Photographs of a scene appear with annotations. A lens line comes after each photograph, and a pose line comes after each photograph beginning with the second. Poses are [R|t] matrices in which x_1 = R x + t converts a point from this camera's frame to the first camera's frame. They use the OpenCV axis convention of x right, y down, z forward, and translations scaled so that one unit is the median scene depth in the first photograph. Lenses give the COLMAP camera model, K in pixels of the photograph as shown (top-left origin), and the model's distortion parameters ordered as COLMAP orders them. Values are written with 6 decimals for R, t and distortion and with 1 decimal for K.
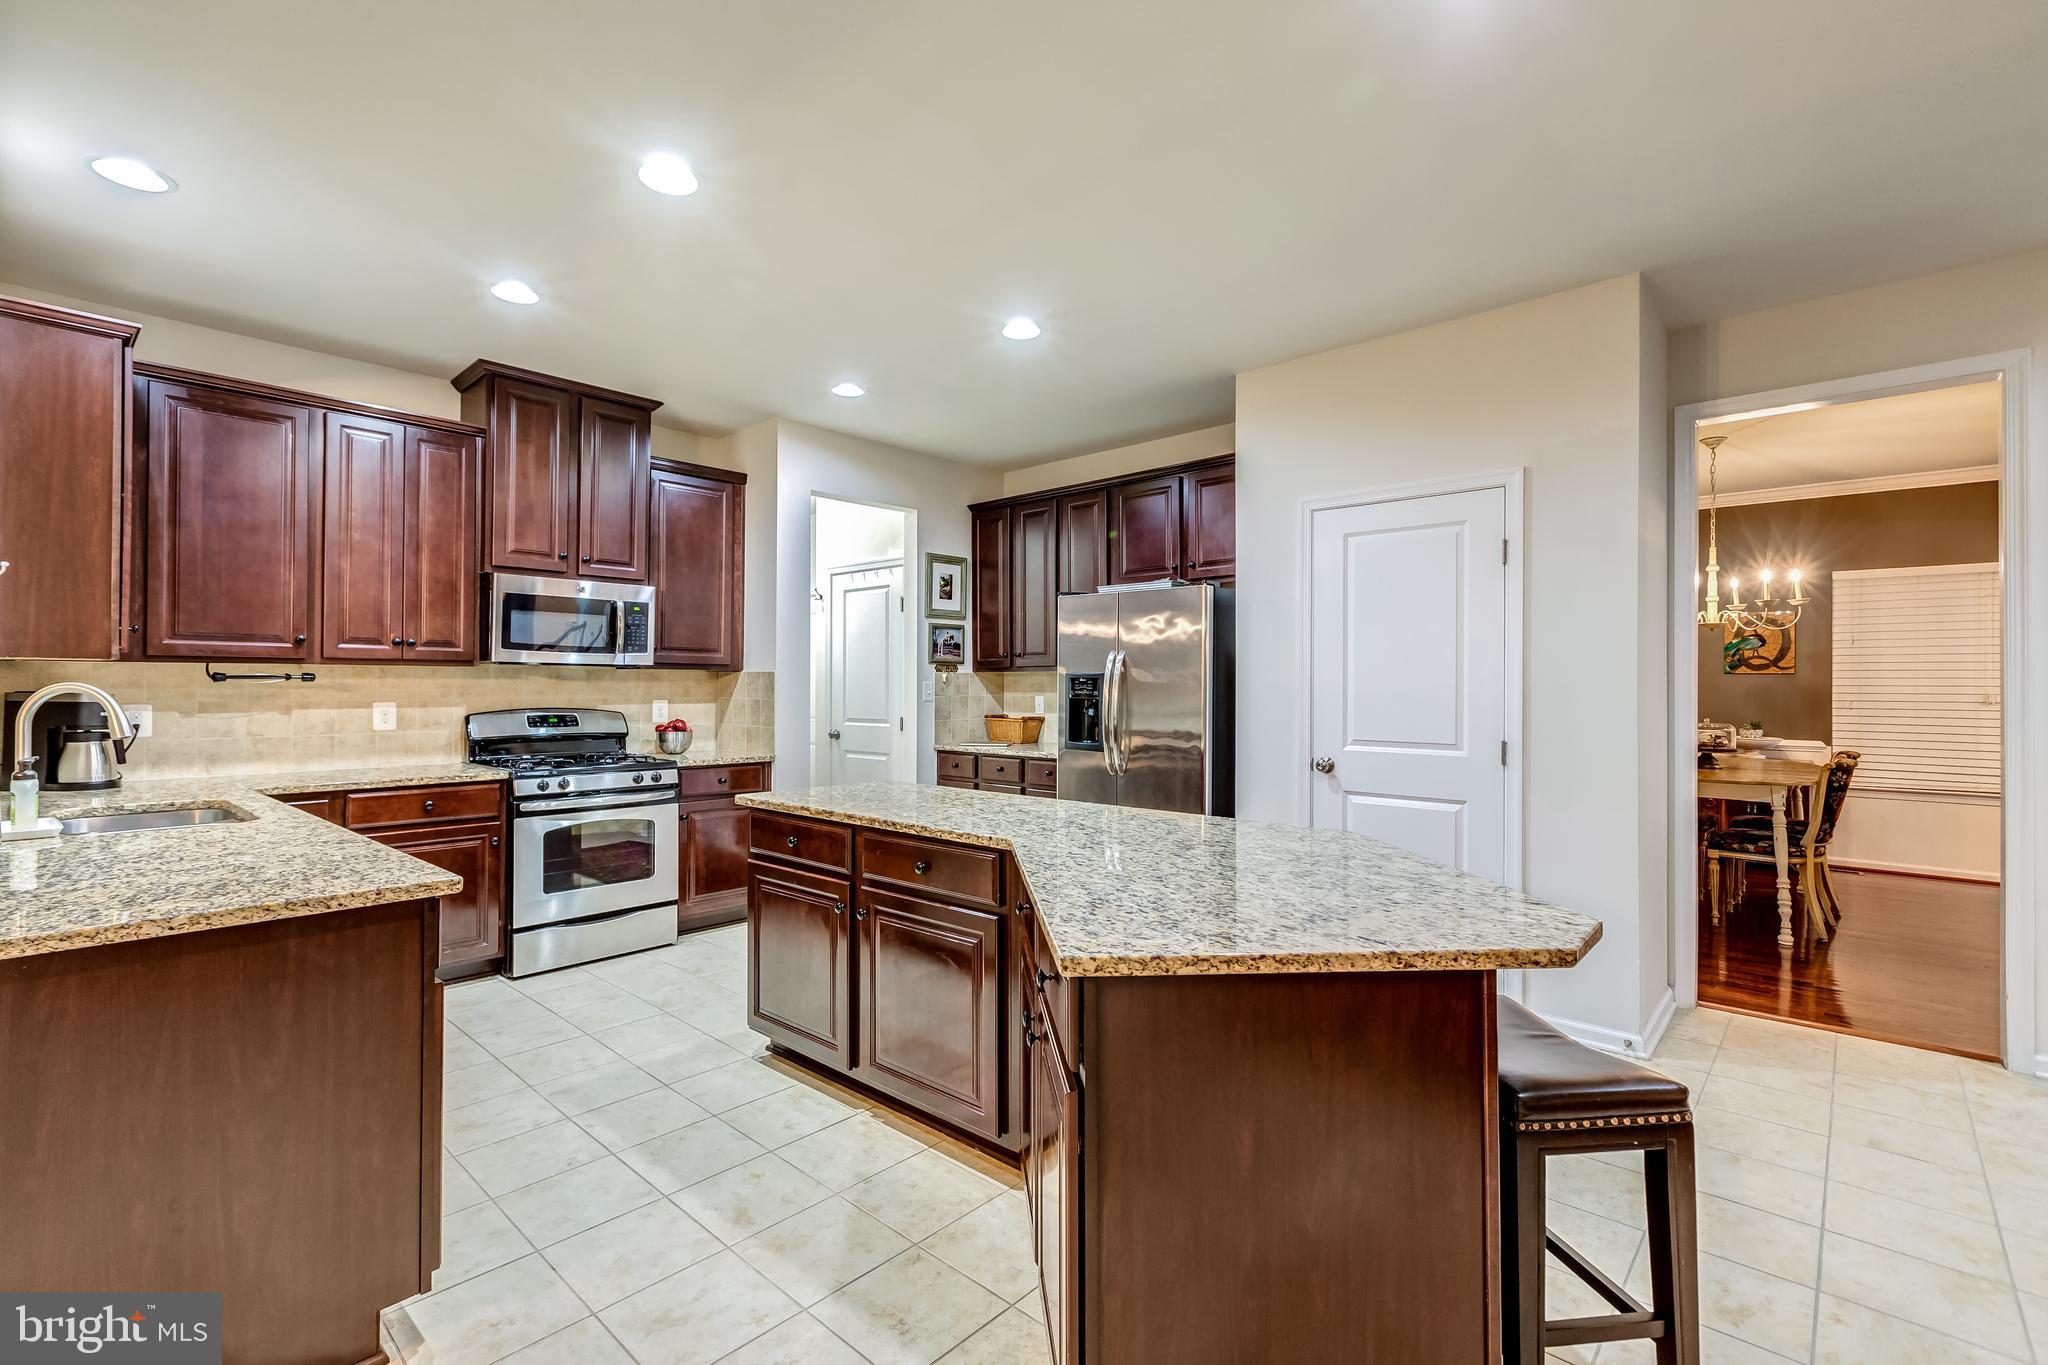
lens RADIAL K [[915.1, 0, 1005.1], [0, 915.1, 680.1], [0, 0, 1]] dist [0.004751, -0.002575]
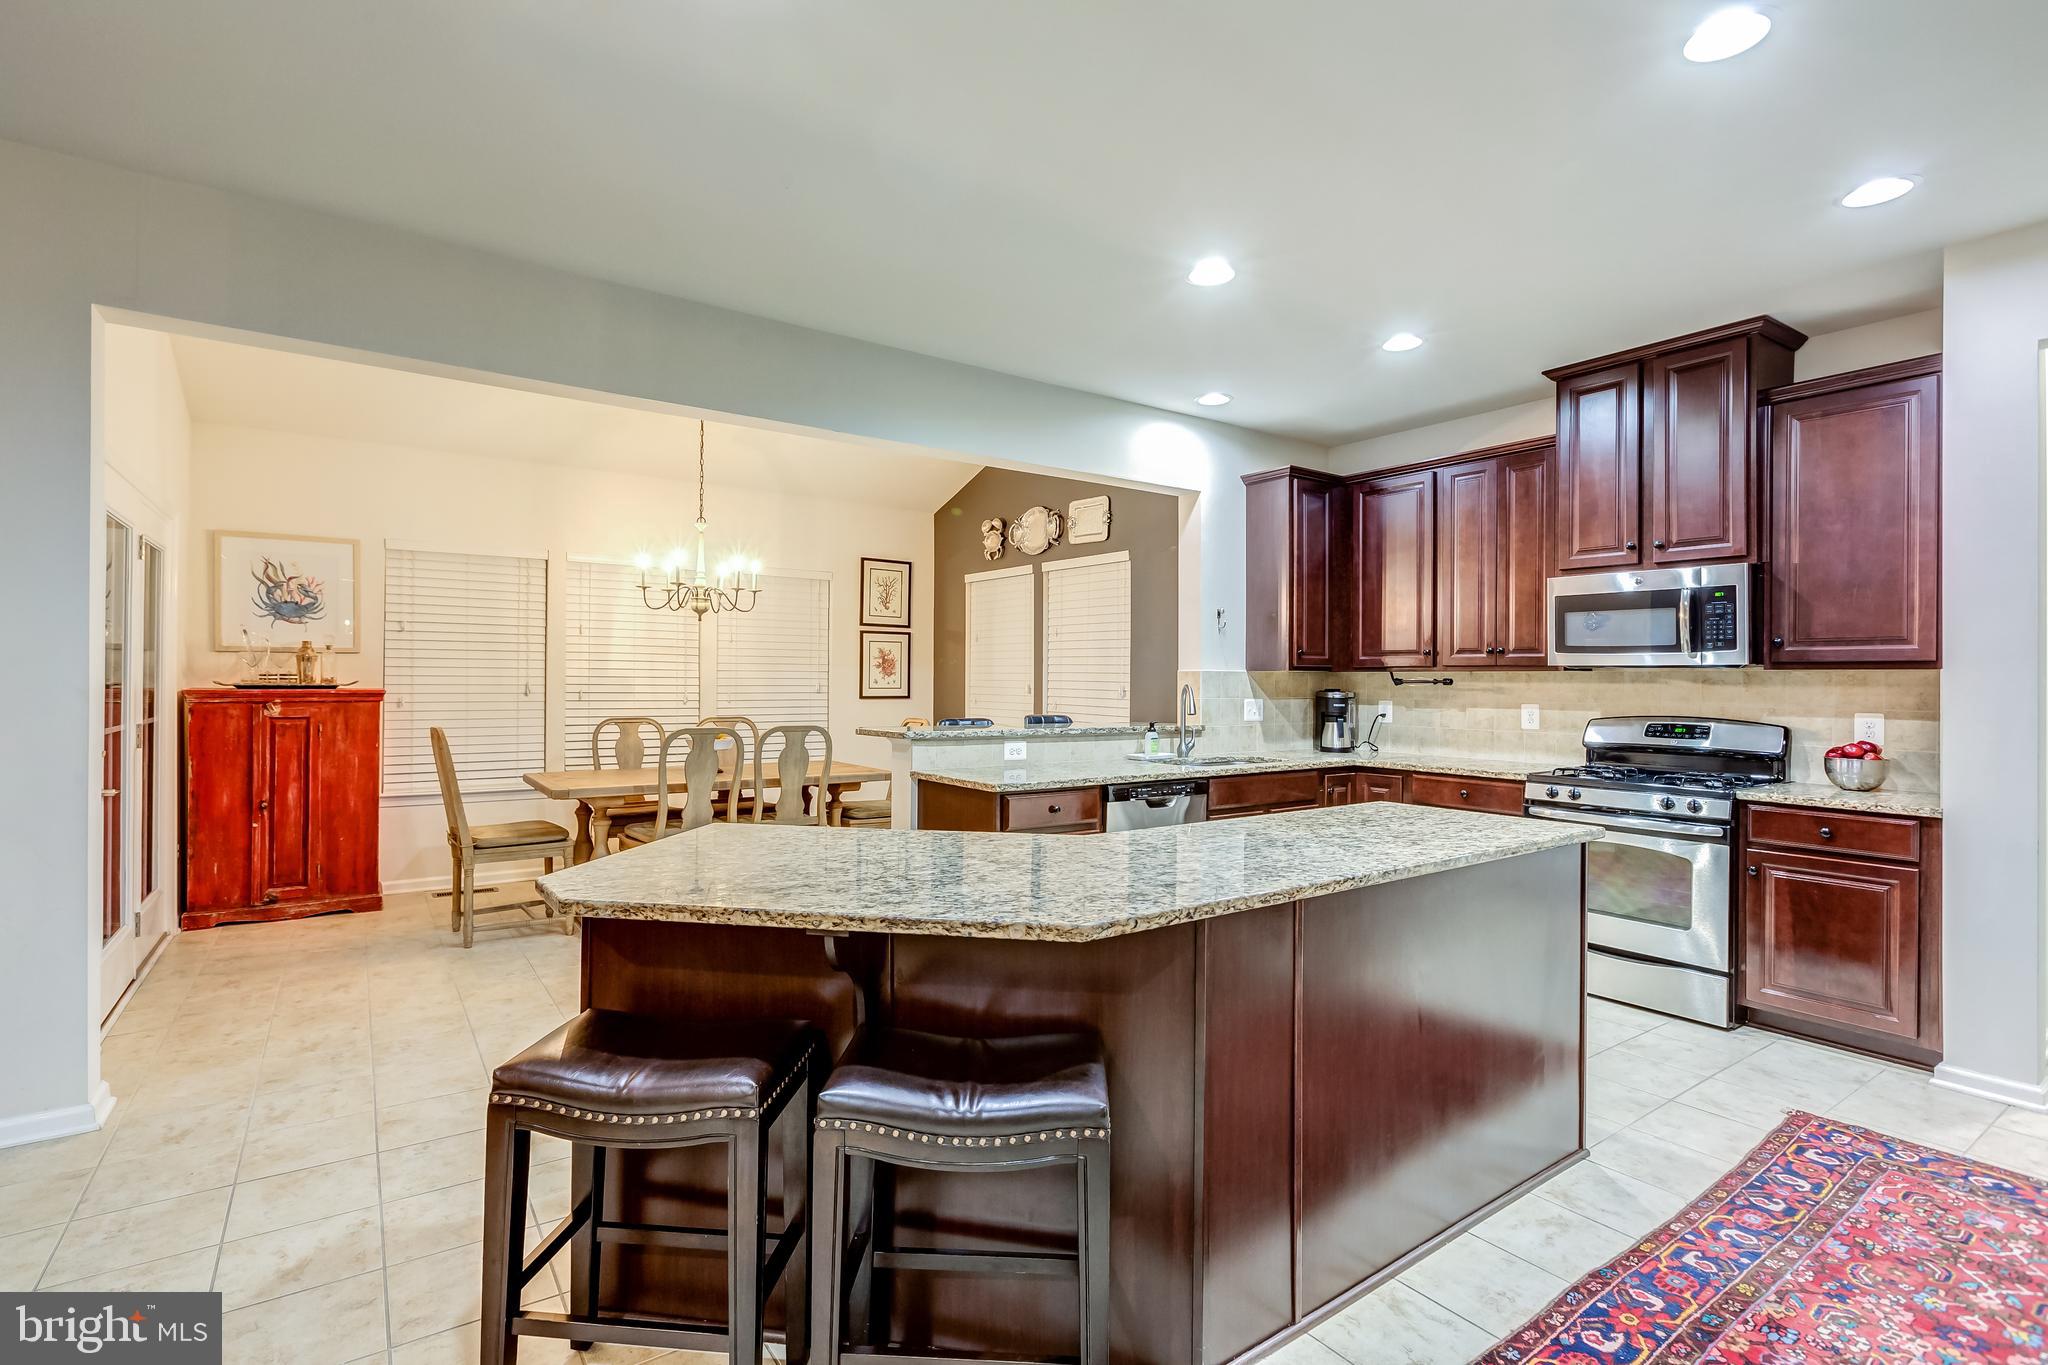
lens RADIAL K [[963.7, 0, 1002.3], [0, 963.7, 675.2], [0, 0, 1]] dist [-0.003689, -0.000535]
pose [[-0.218121, -0.010589, -0.975864, 0.572273], [-0.003500, 0.999943, -0.010068, 0.002842], [0.975916, 0.001220, -0.218145, 0.603022]]
